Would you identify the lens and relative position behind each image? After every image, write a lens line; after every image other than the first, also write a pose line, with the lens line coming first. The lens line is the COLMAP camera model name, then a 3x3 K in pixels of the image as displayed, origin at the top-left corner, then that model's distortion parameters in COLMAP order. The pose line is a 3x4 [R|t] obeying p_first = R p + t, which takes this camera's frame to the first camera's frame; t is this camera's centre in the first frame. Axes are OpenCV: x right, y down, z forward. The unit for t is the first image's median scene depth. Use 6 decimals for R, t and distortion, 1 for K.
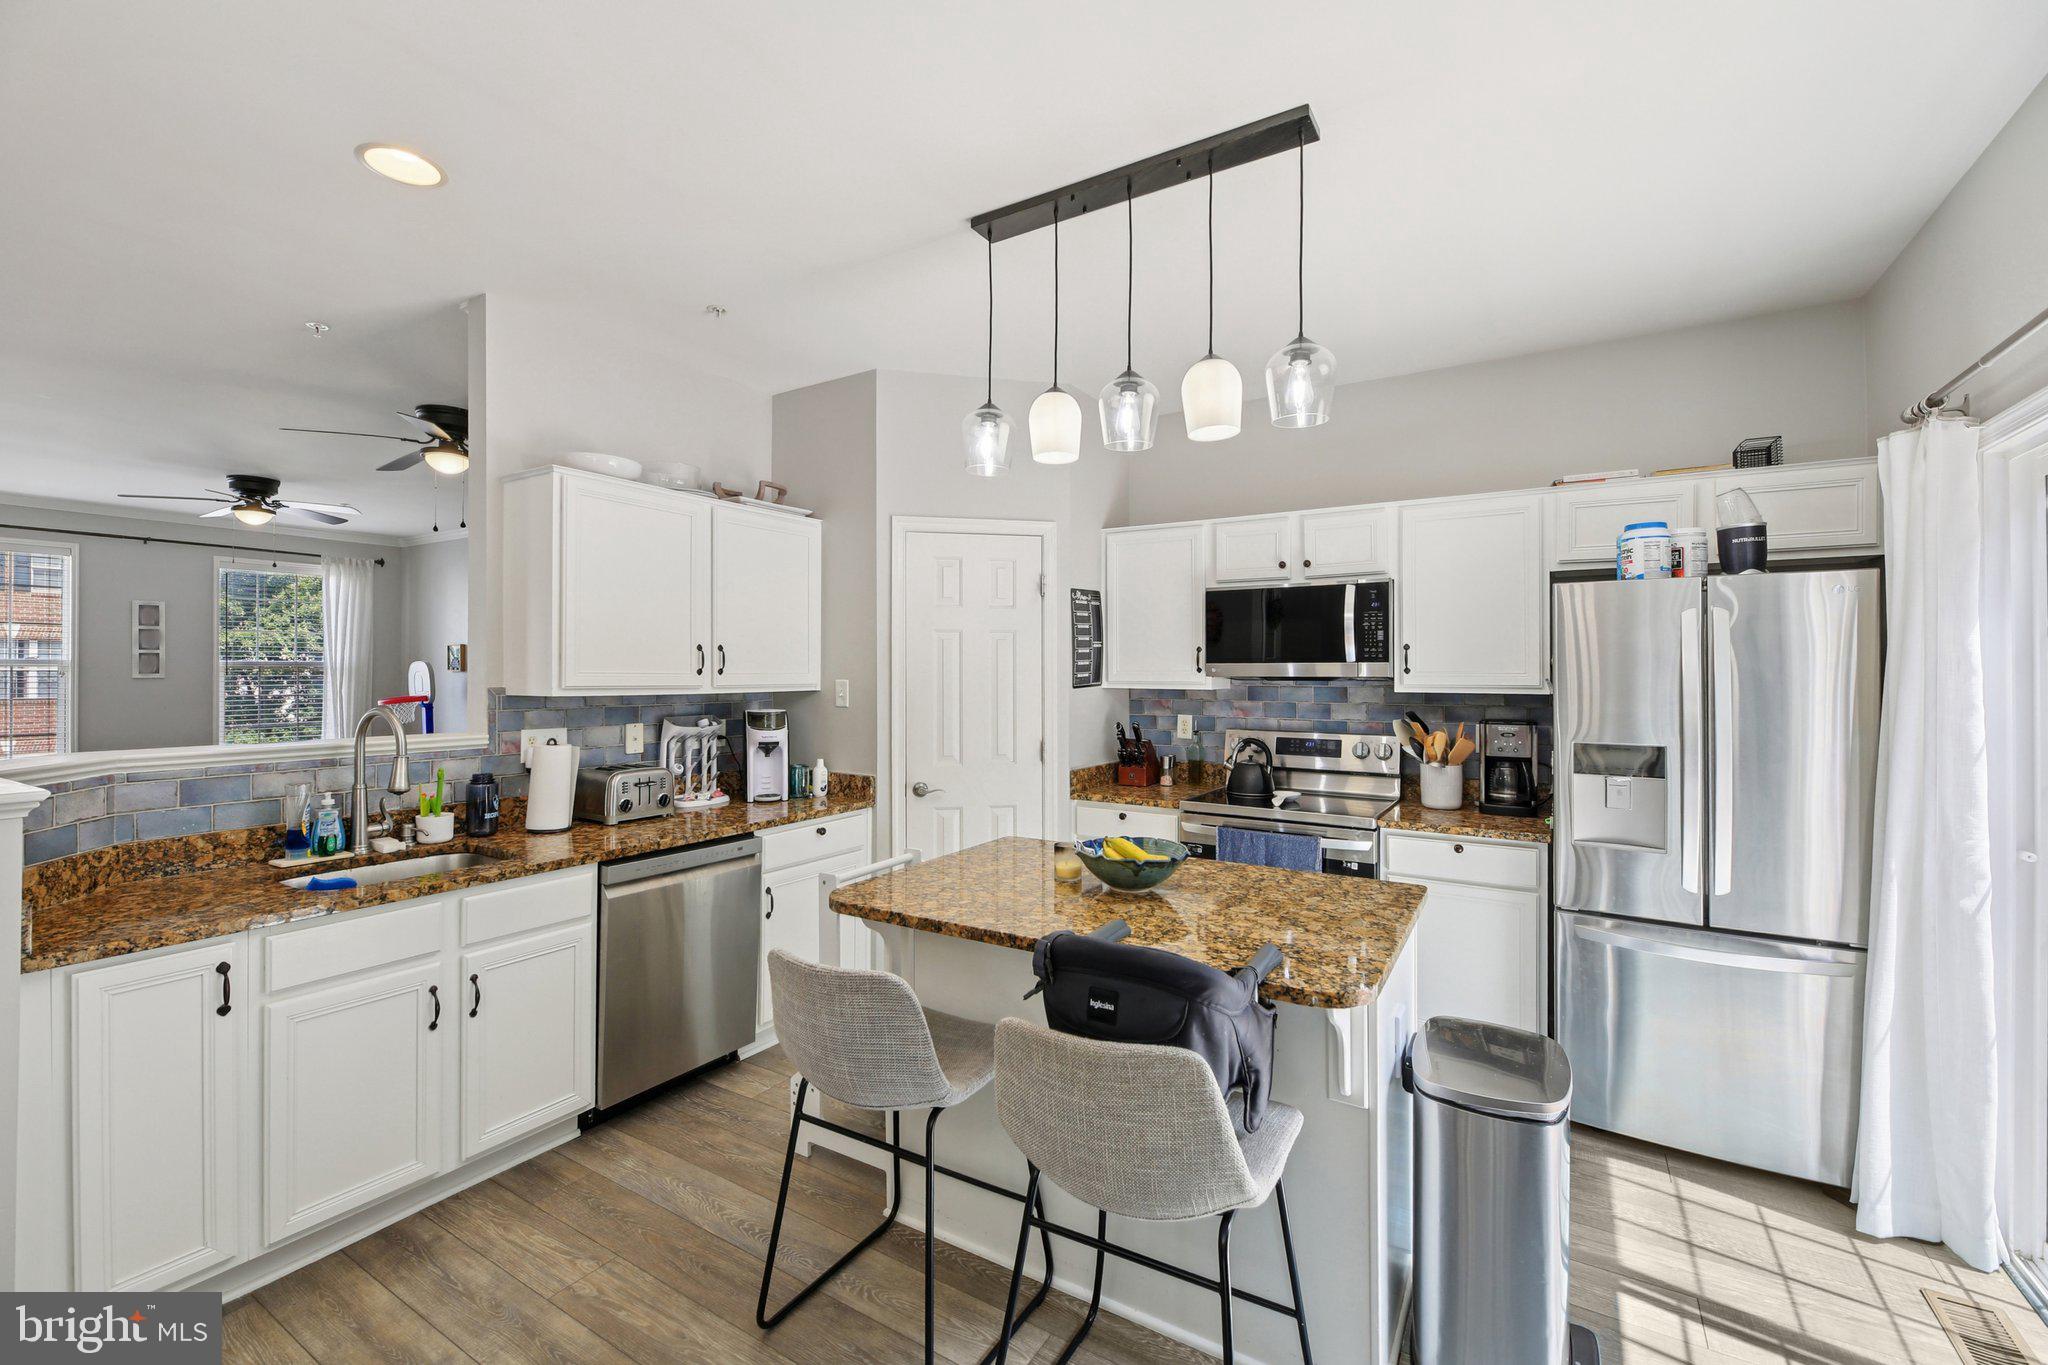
lens RADIAL K [[862.6, 0, 1001.5], [0, 862.6, 682.5], [0, 0, 1]] dist [-0.004630, -0.000810]
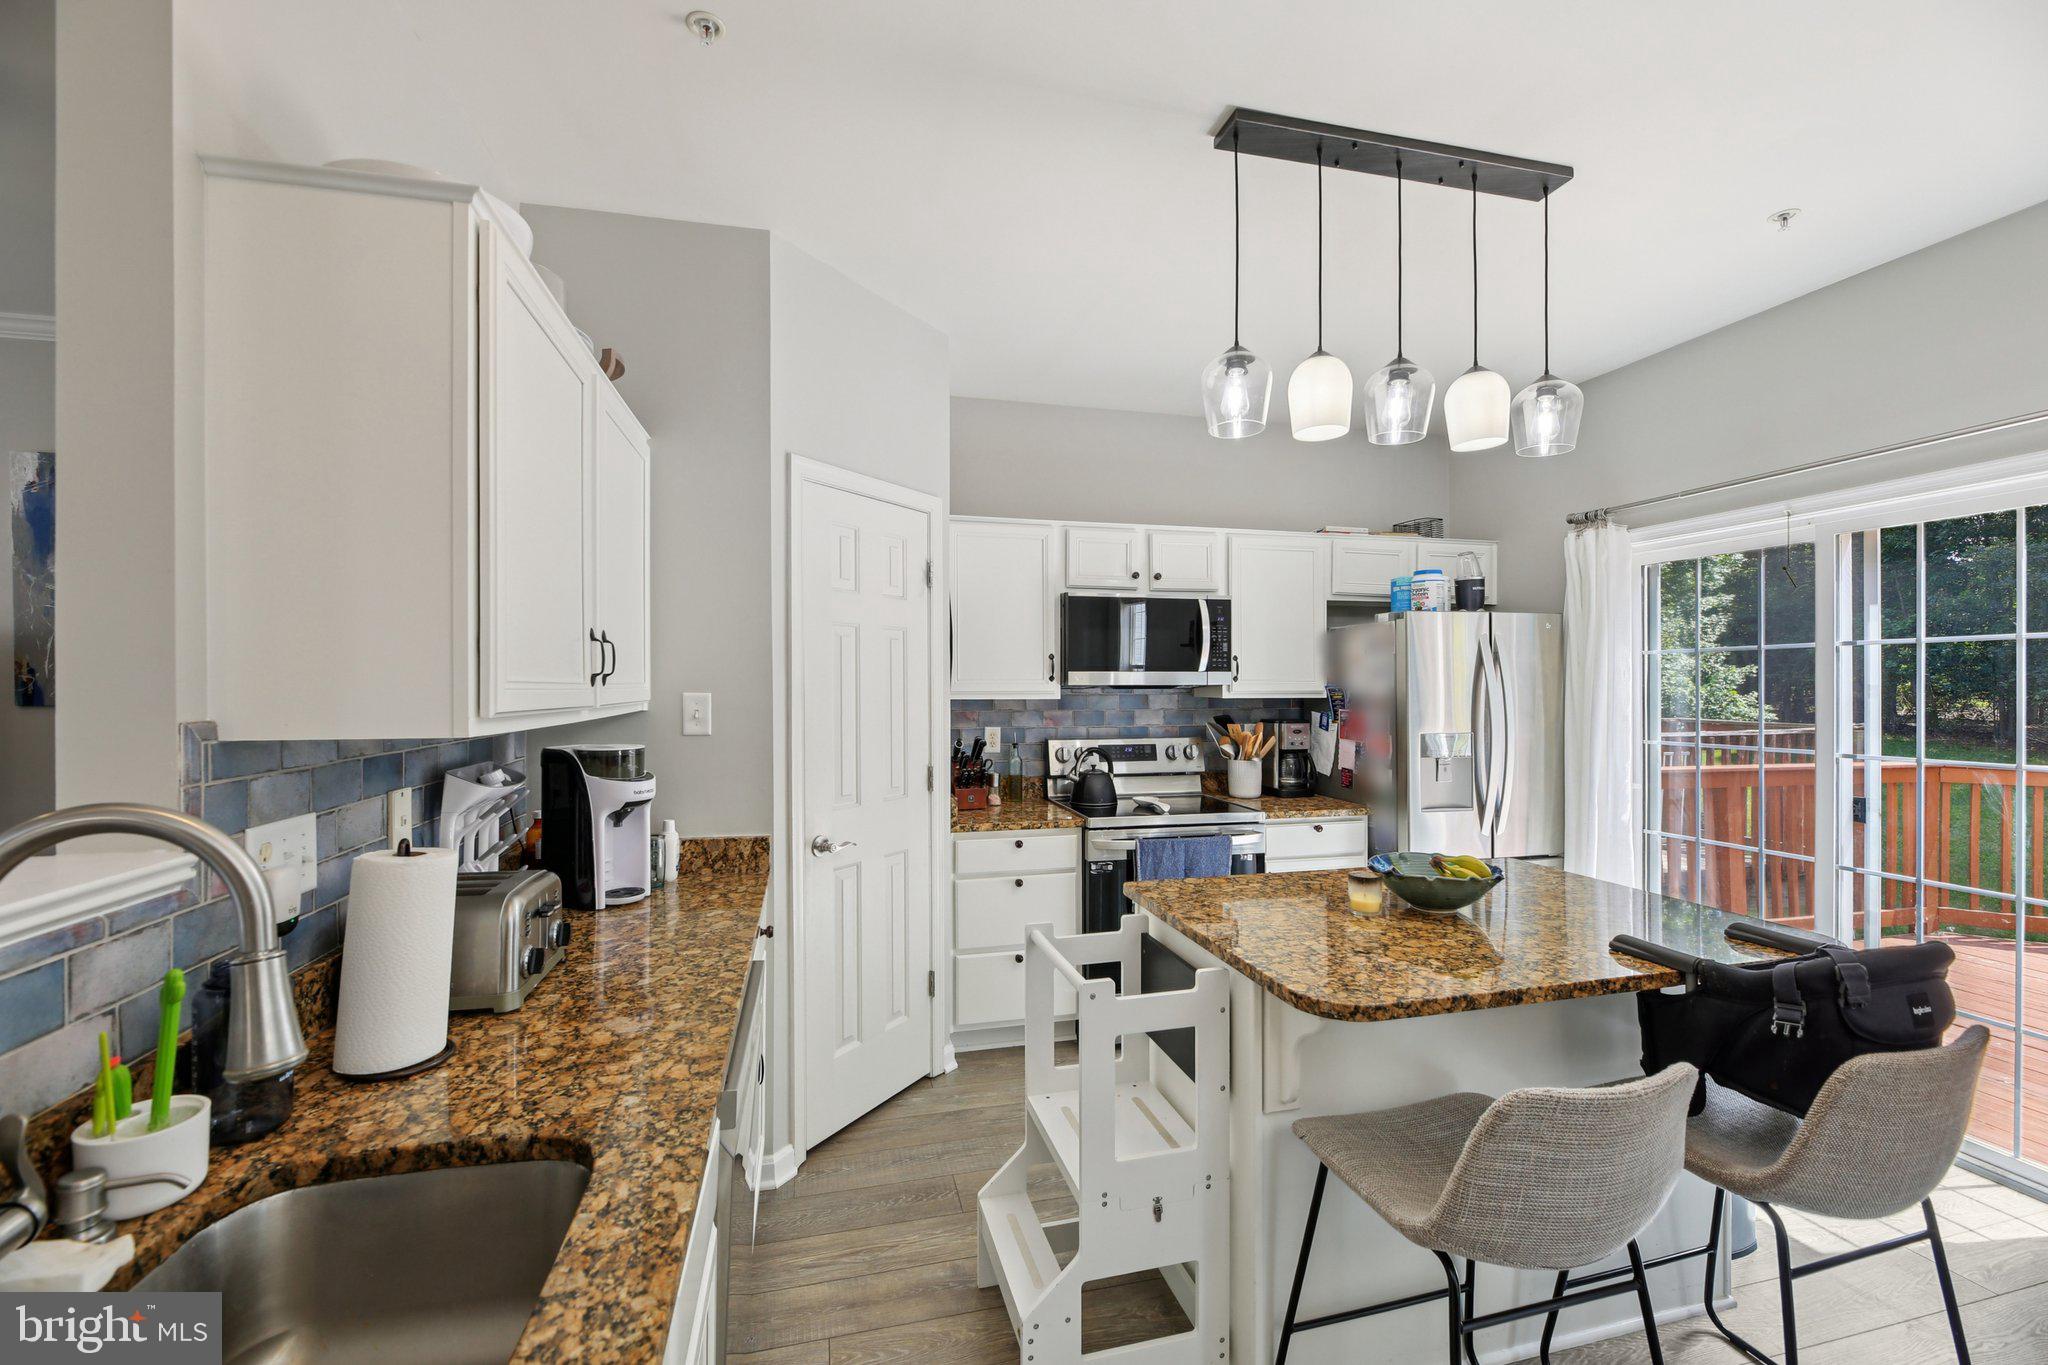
lens RADIAL K [[844.3, 0, 1019.8], [0, 844.3, 684.7], [0, 0, 1]] dist [-0.000341, 0.000109]
pose [[0.692409, -0.003964, 0.721494, -0.529422], [0.011625, 0.999916, -0.005662, -0.003298], [-0.721411, 0.012307, 0.692397, 0.438818]]
